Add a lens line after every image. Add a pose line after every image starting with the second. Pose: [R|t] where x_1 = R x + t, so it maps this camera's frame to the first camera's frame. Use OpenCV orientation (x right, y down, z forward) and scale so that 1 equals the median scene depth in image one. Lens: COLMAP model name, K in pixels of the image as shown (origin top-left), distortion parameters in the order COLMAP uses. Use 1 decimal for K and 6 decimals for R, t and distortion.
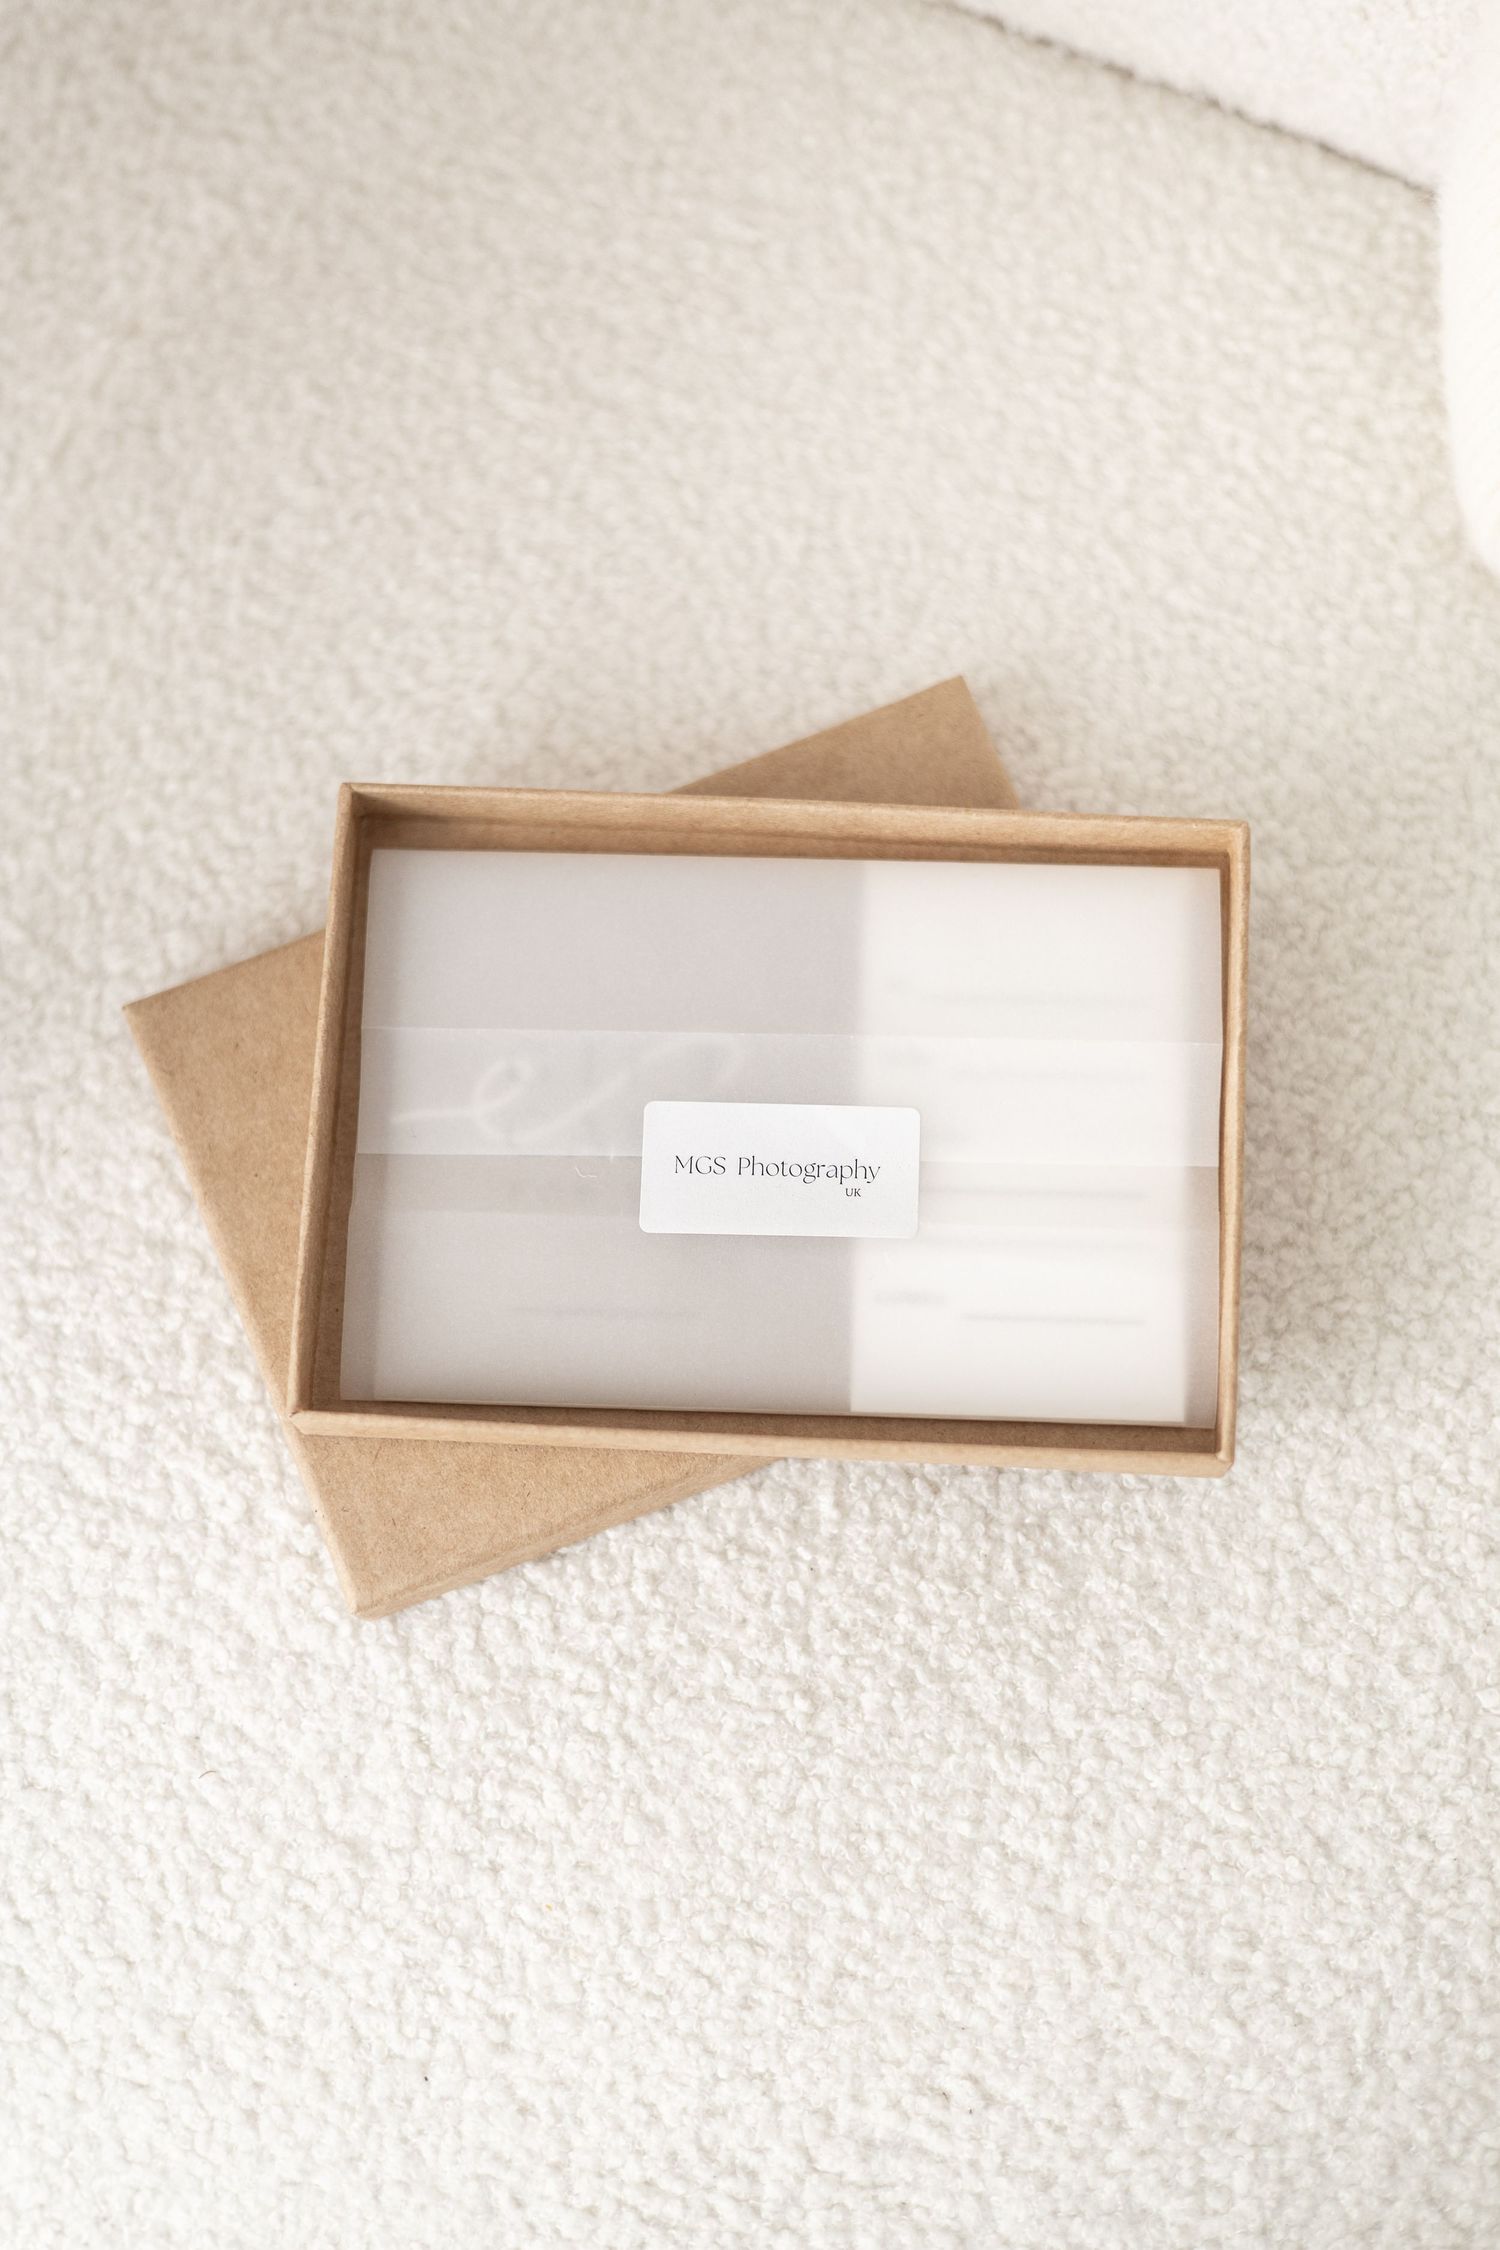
lens RADIAL K [[3682.4, 0, 744.9], [0, 3682.4, 1003.1], [0, 0, 1]] dist [0.010618, -0.225039]
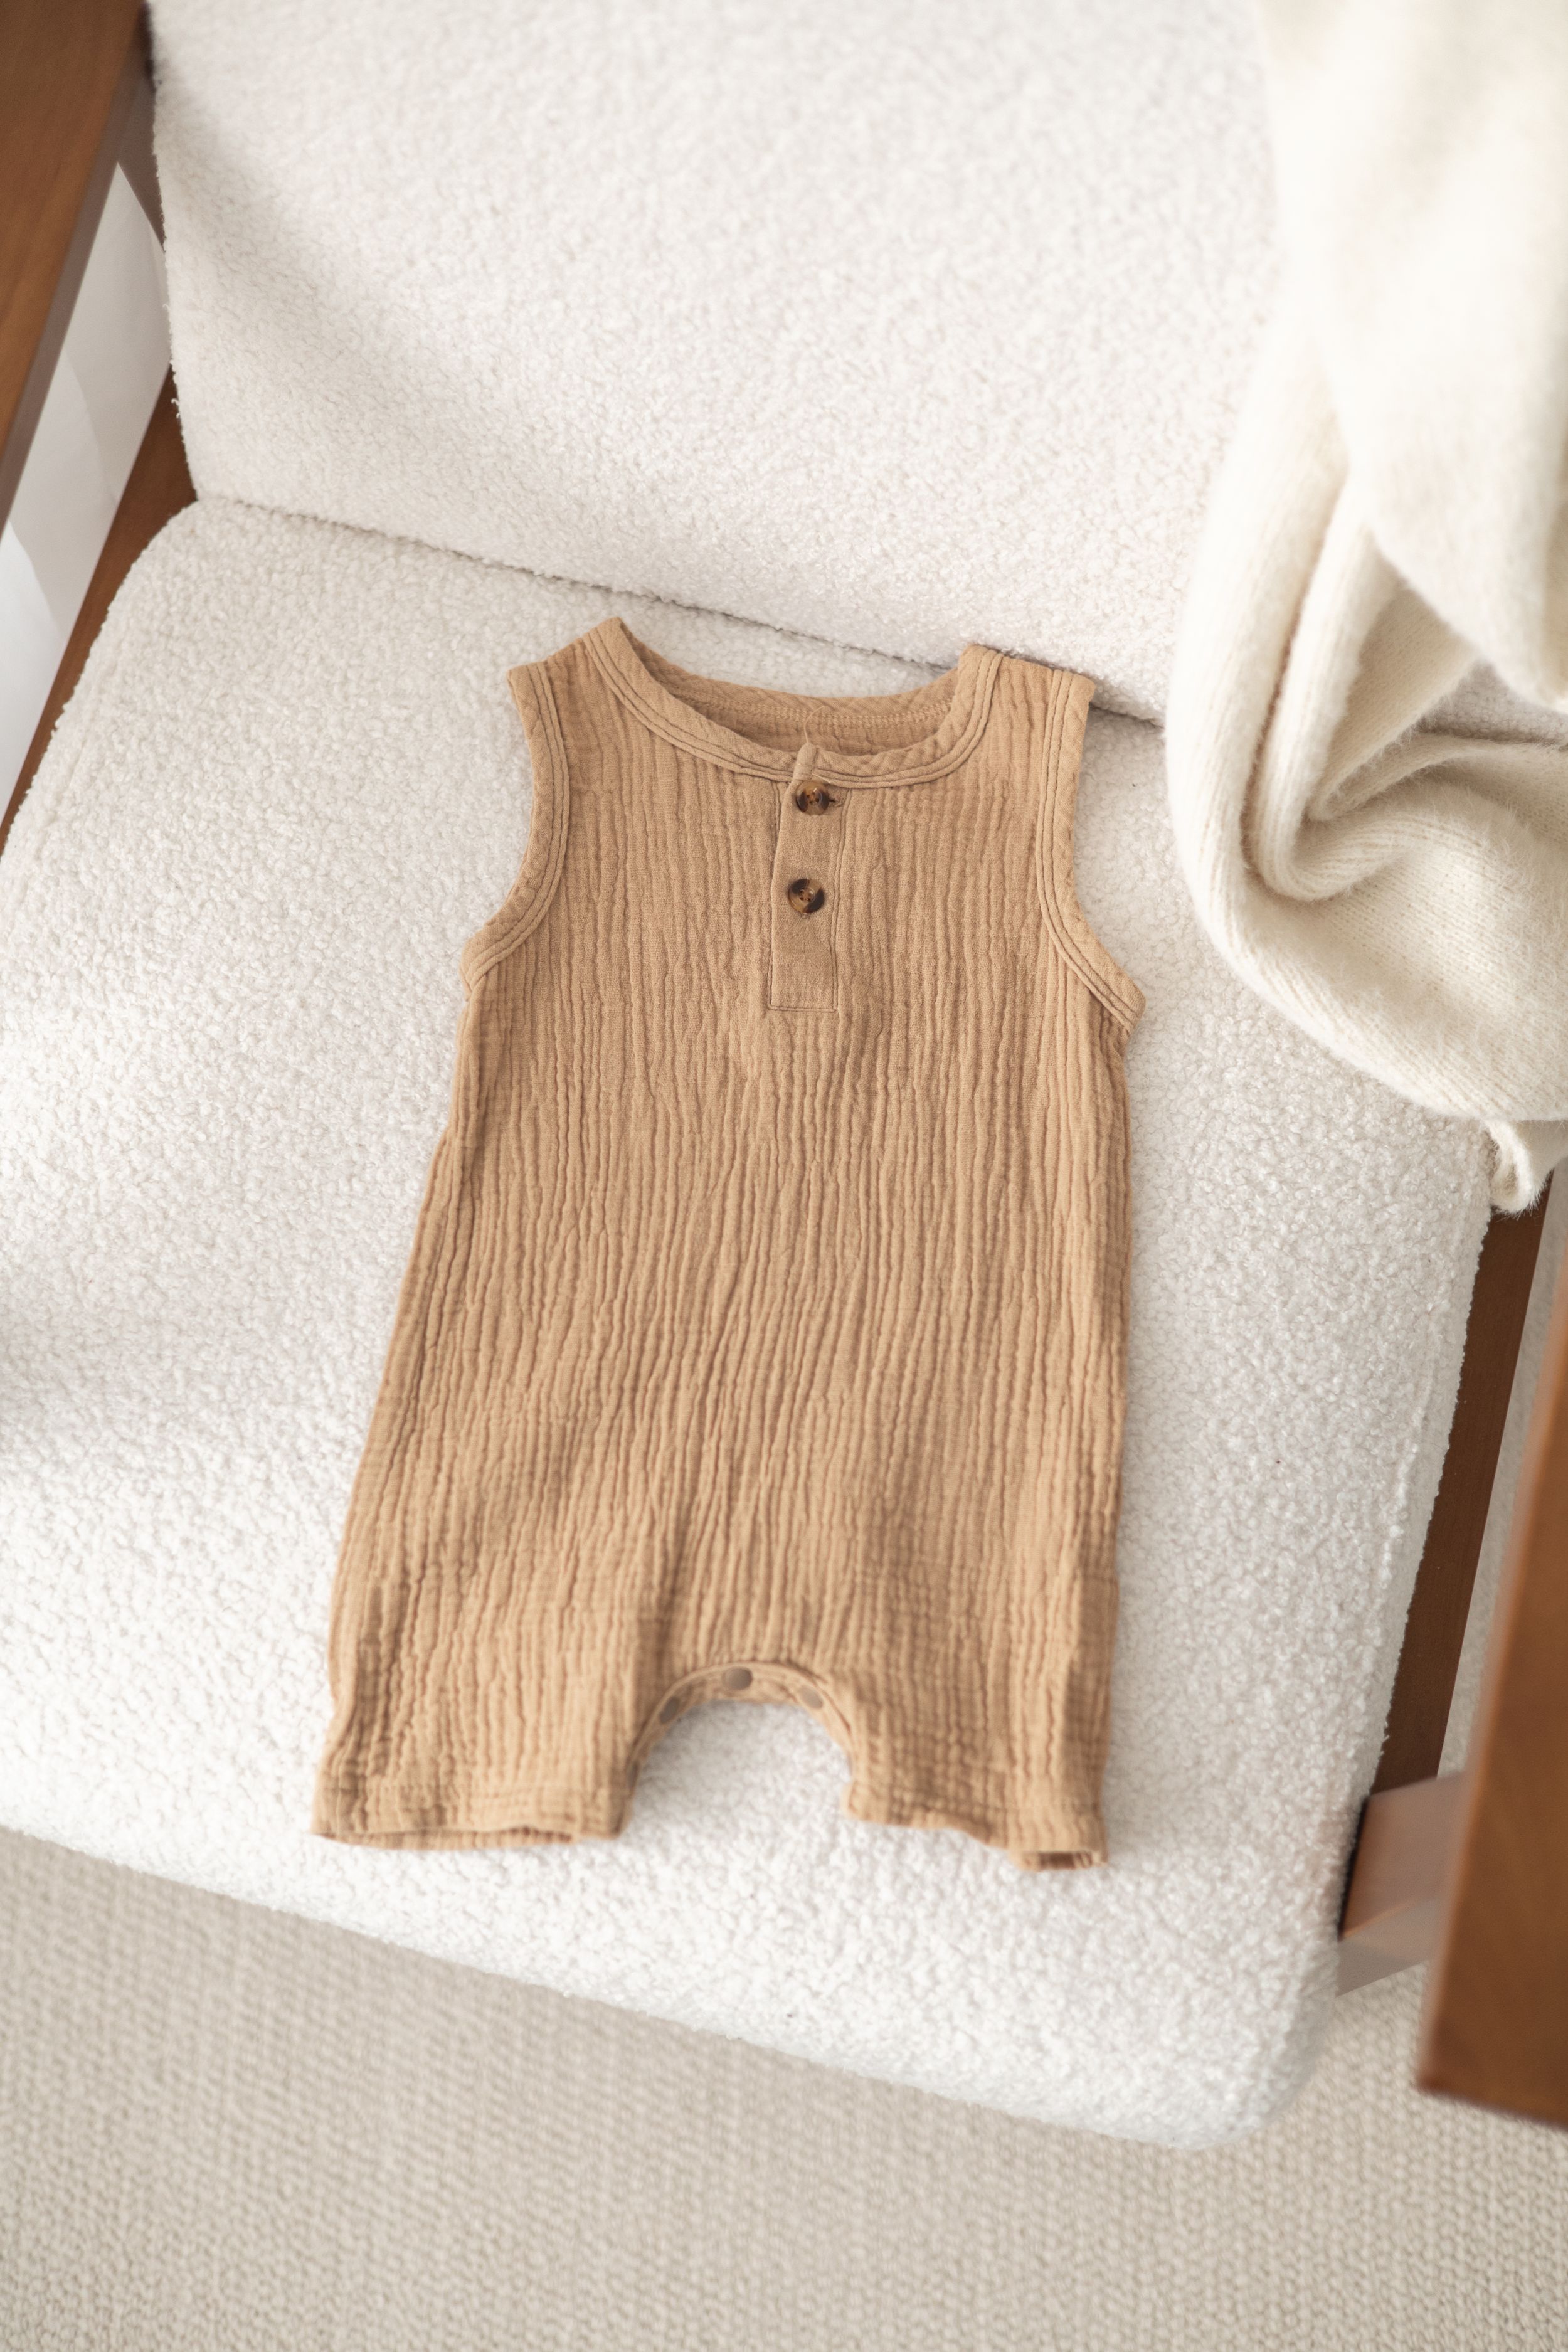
lens RADIAL K [[3449.7, 0, 784.0], [0, 3449.7, 1176.0], [0, 0, 1]] dist [0.032305, 0.095918]
pose [[0.985678, -0.152524, 0.071941, 0.028454], [0.156661, 0.986072, -0.055849, 0.128901], [-0.062421, 0.066320, 0.995844, -0.633770]]
